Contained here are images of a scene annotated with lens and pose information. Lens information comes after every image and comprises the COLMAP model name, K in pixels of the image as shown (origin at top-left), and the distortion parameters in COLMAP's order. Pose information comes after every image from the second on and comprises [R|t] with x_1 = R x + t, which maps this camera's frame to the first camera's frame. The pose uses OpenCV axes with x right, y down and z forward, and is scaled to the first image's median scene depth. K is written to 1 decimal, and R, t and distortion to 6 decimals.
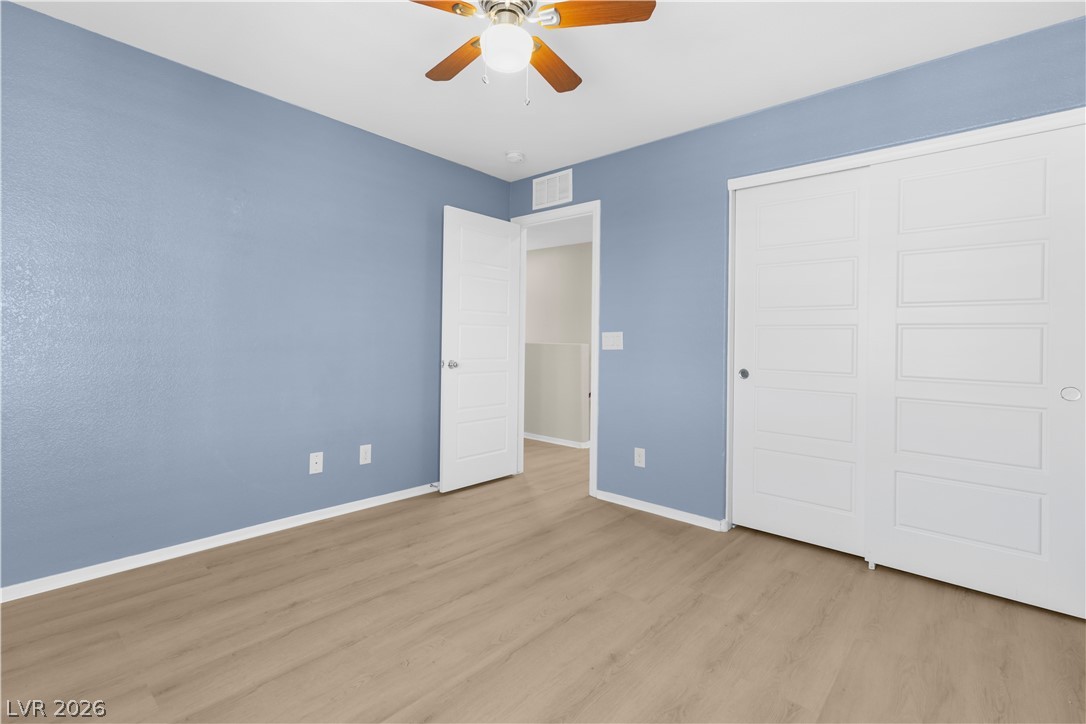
lens RADIAL K [[495.2, 0, 542.7], [0, 495.2, 355.7], [0, 0, 1]] dist [0.000223, 0.000704]
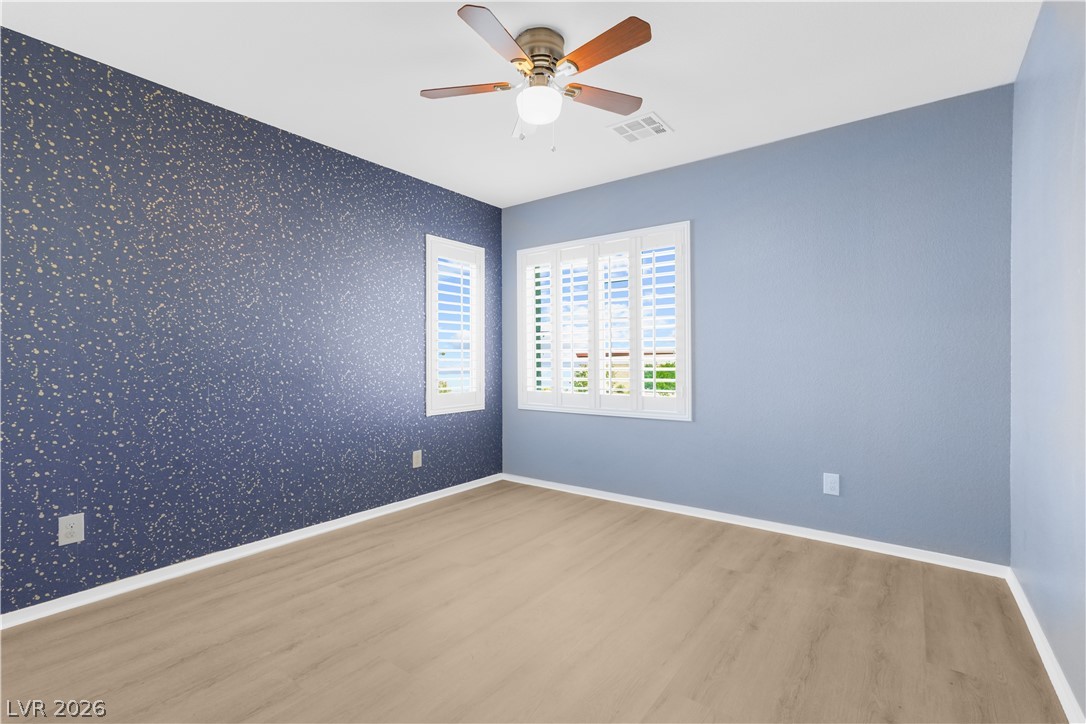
lens RADIAL K [[495.2, 0, 542.7], [0, 495.2, 355.7], [0, 0, 1]] dist [0.000223, 0.000704]
pose [[-0.997442, -0.013683, -0.070160, -0.005715], [-0.014897, 0.999748, 0.016815, -0.049283], [0.069912, 0.017817, -0.997394, 1.969489]]
